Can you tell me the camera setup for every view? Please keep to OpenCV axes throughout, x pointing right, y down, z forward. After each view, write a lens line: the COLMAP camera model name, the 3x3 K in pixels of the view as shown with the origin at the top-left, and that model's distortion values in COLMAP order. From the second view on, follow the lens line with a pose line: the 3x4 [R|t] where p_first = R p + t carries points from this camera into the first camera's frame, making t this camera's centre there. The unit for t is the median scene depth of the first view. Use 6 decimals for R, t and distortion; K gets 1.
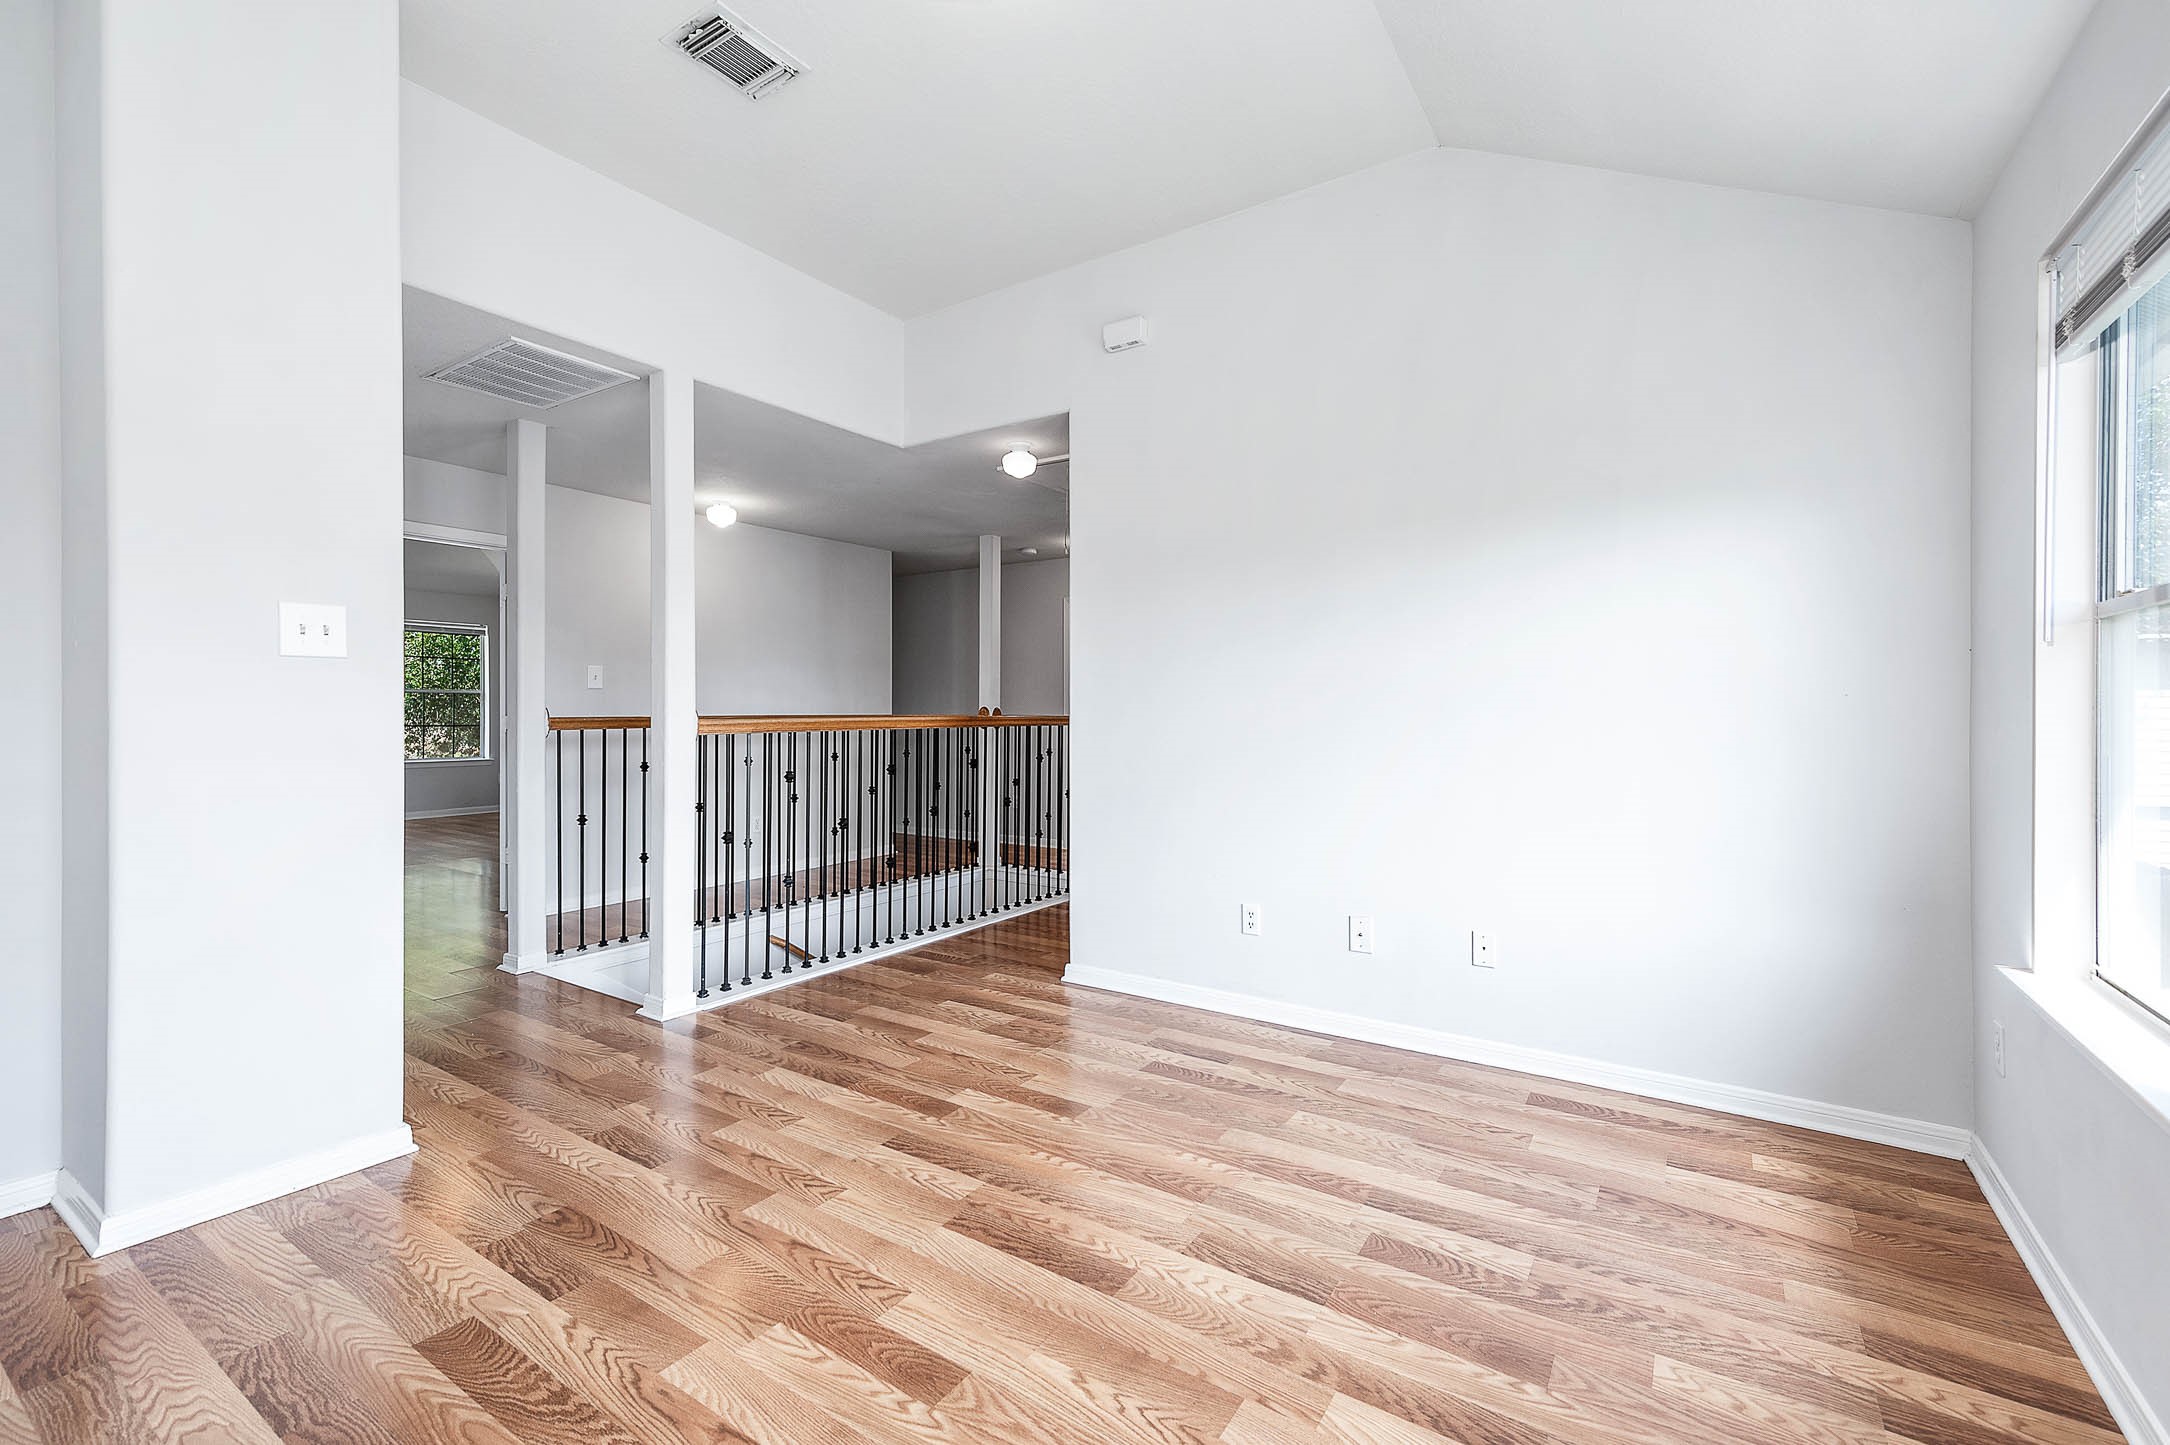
lens RADIAL K [[926.4, 0, 1084.3], [0, 926.4, 717.6], [0, 0, 1]] dist [0.009665, 0.000459]
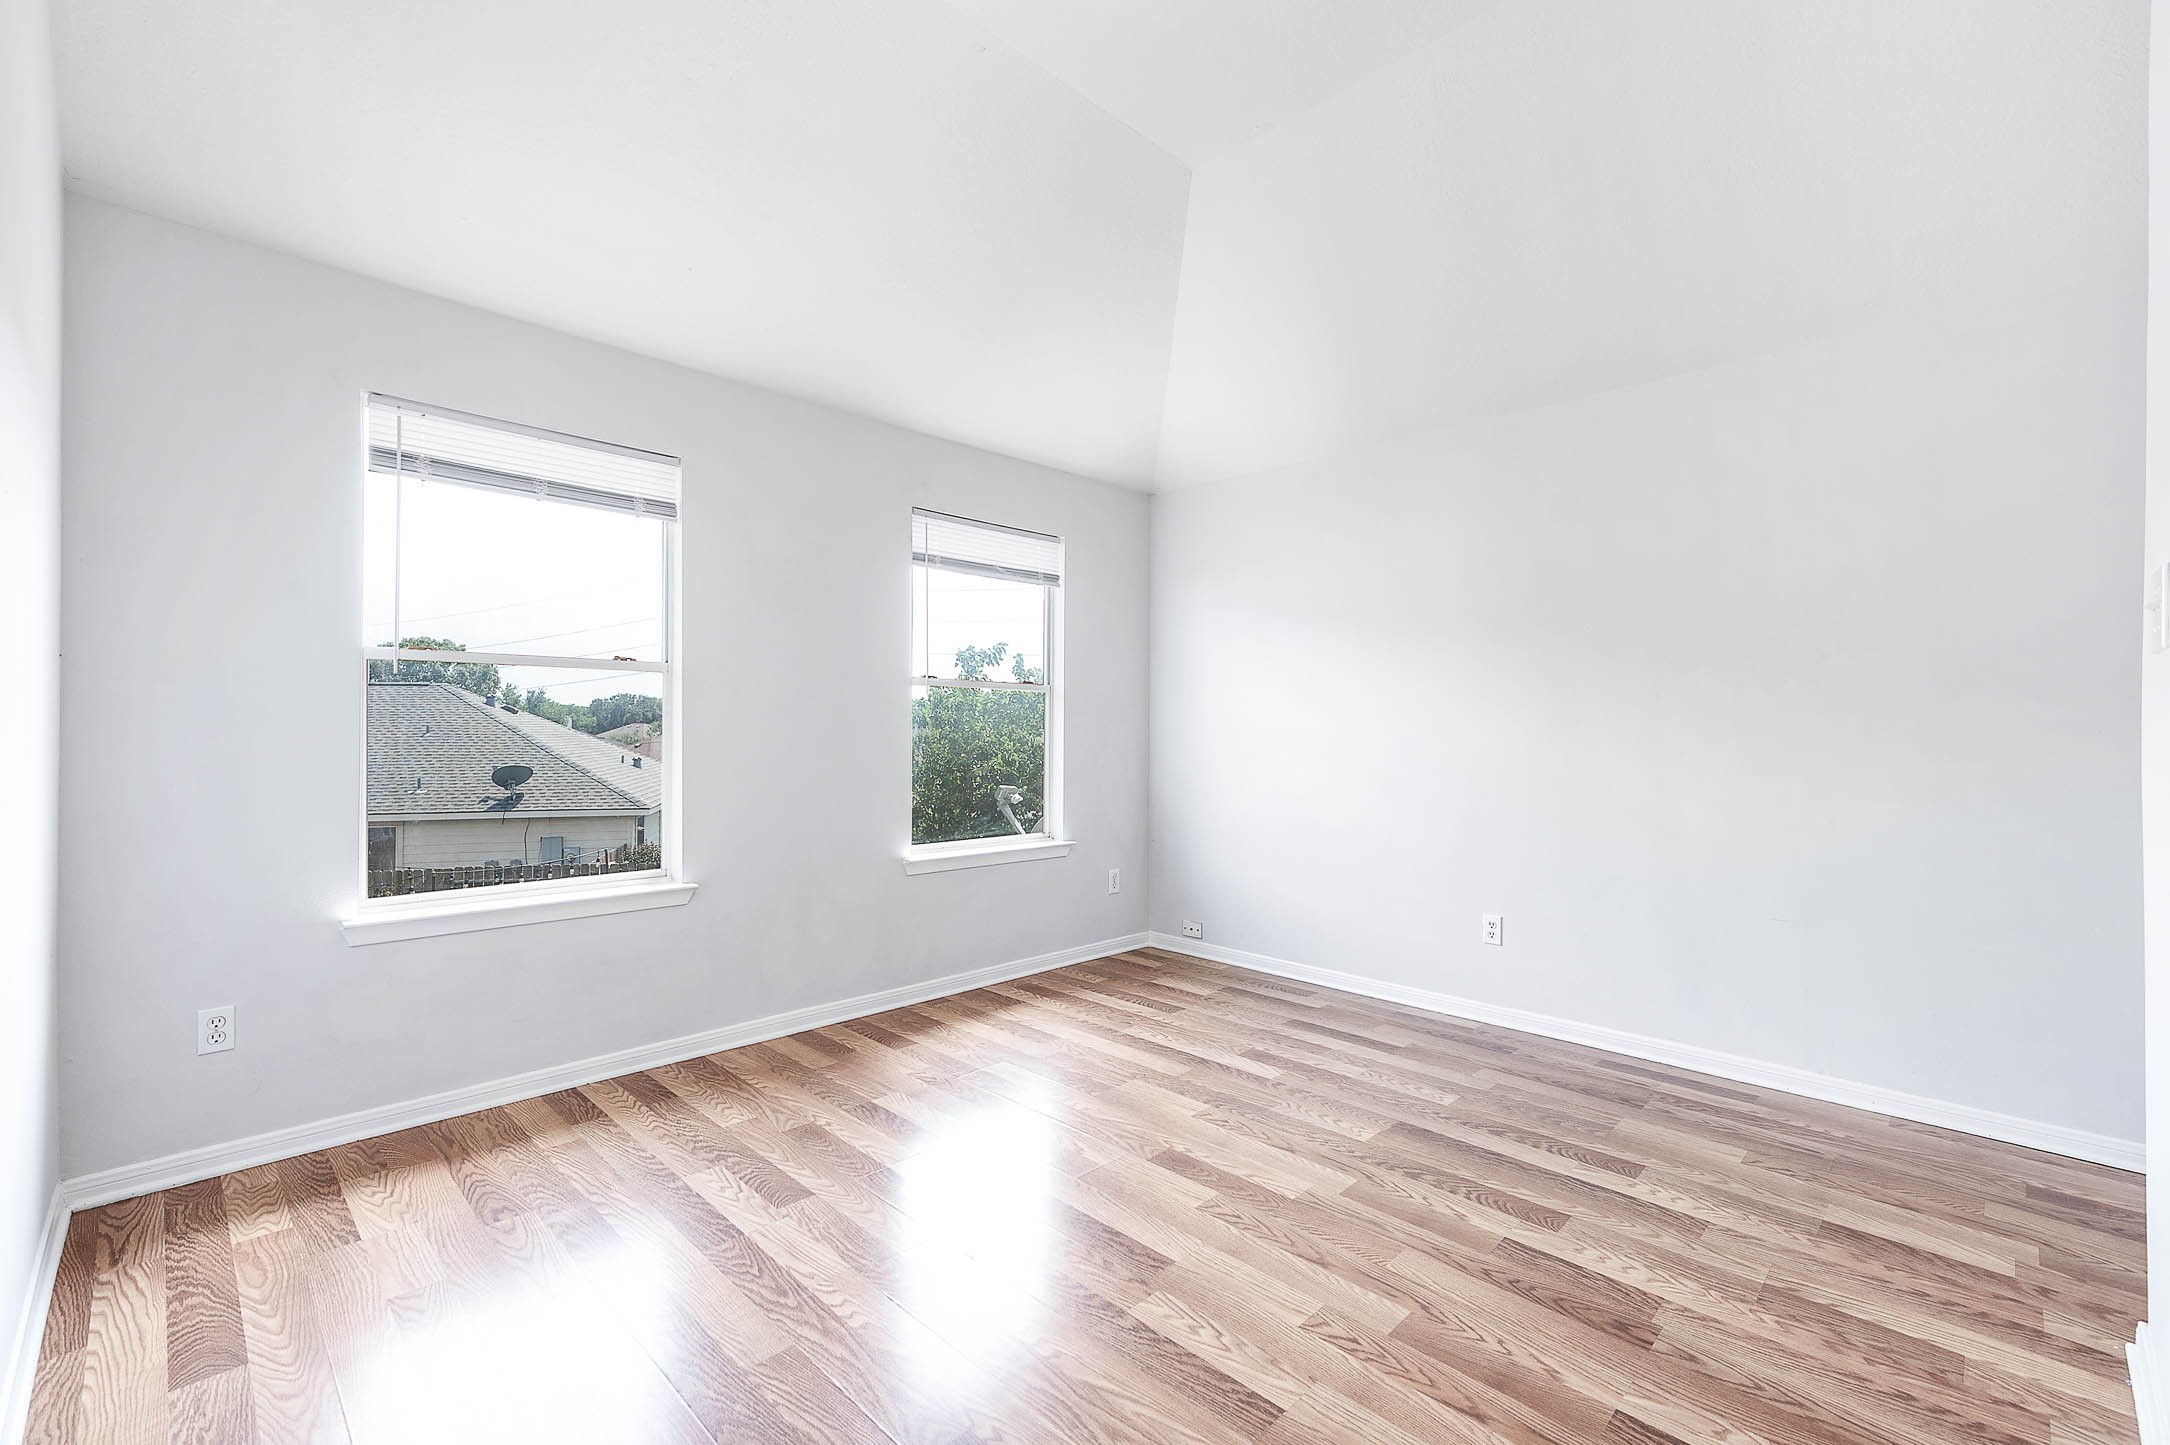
lens RADIAL K [[926.4, 0, 1084.3], [0, 926.4, 717.6], [0, 0, 1]] dist [0.009665, 0.000459]
pose [[-0.980872, -0.002698, 0.194633, -0.253516], [-0.003613, 0.999984, -0.004342, -0.014163], [-0.194619, -0.004962, -0.980866, 2.024035]]
